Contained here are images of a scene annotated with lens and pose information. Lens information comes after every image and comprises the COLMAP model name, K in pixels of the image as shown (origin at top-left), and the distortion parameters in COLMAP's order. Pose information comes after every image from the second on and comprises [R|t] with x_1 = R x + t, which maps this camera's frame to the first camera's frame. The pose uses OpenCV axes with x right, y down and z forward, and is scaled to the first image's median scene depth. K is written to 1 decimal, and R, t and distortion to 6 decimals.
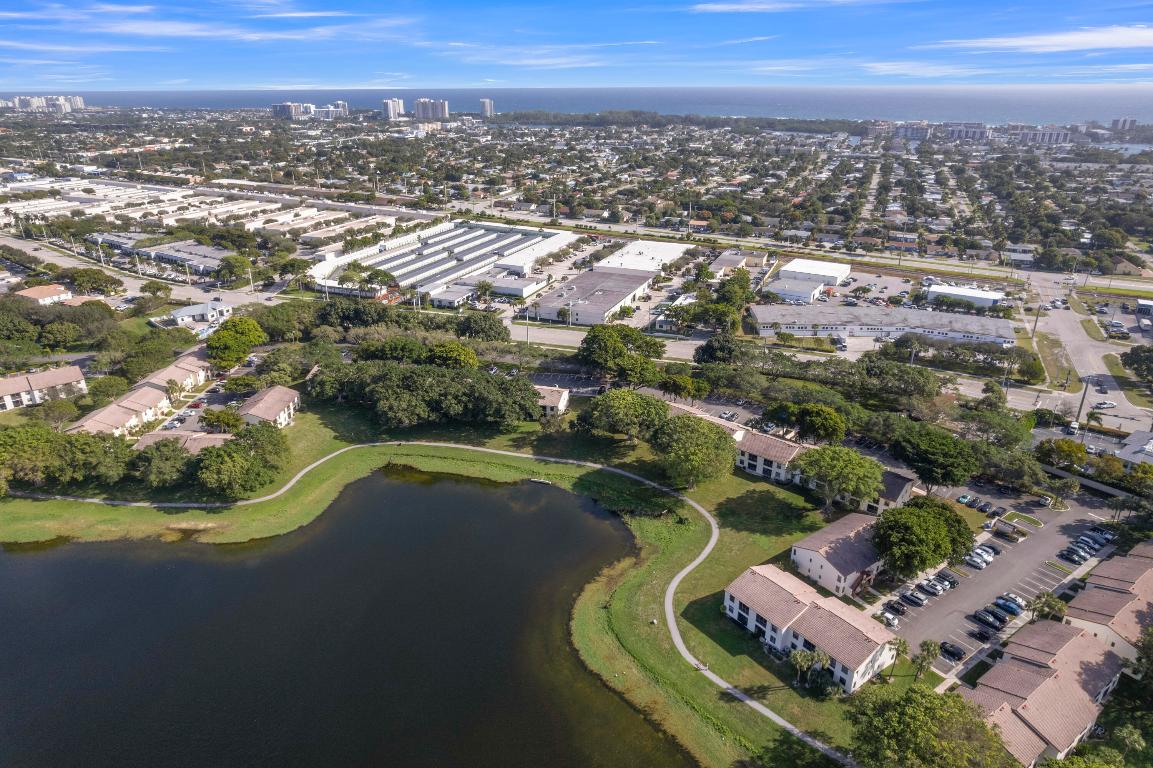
lens RADIAL K [[706.7, 0, 576.5], [0, 706.7, 384.0], [0, 0, 1]] dist [0.053388, -0.000232]
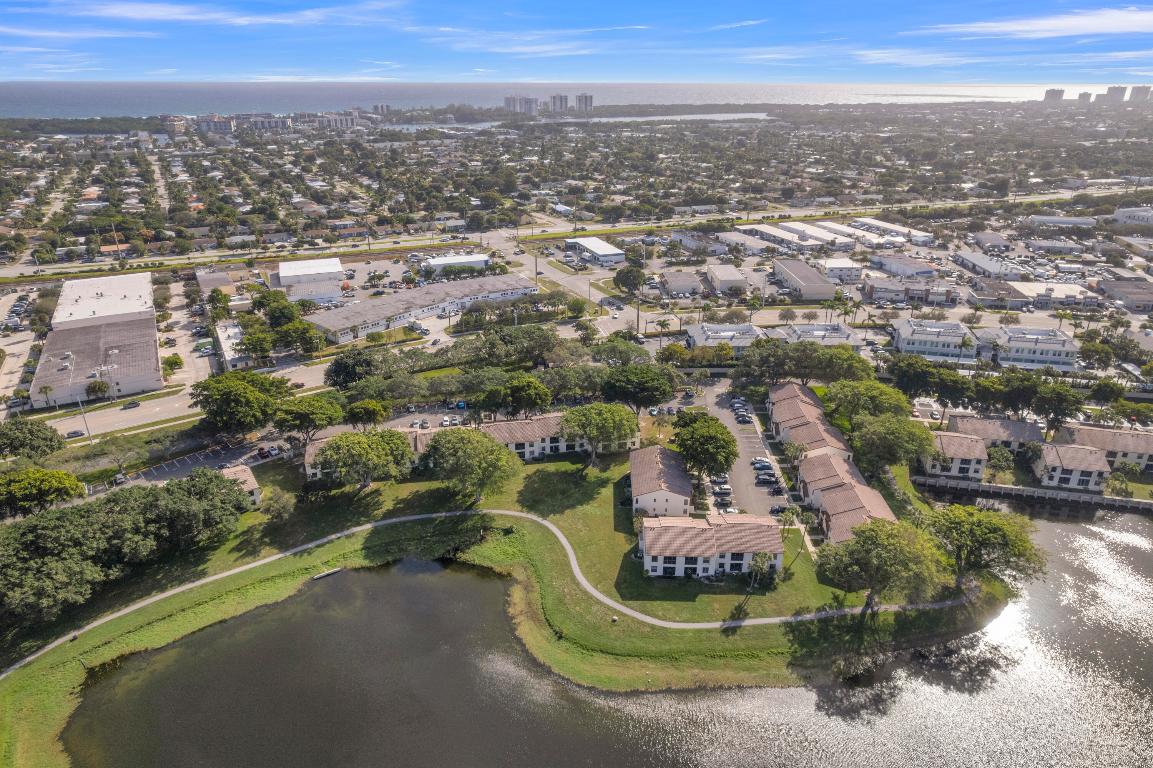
lens RADIAL K [[729.8, 0, 576.5], [0, 729.8, 384.0], [0, 0, 1]] dist [0.010979, 0.000532]
pose [[0.669956, -0.318061, 0.670817, -0.347610], [0.316164, 0.939779, 0.129829, -0.081961], [-0.671714, 0.125108, 0.730170, 0.178689]]
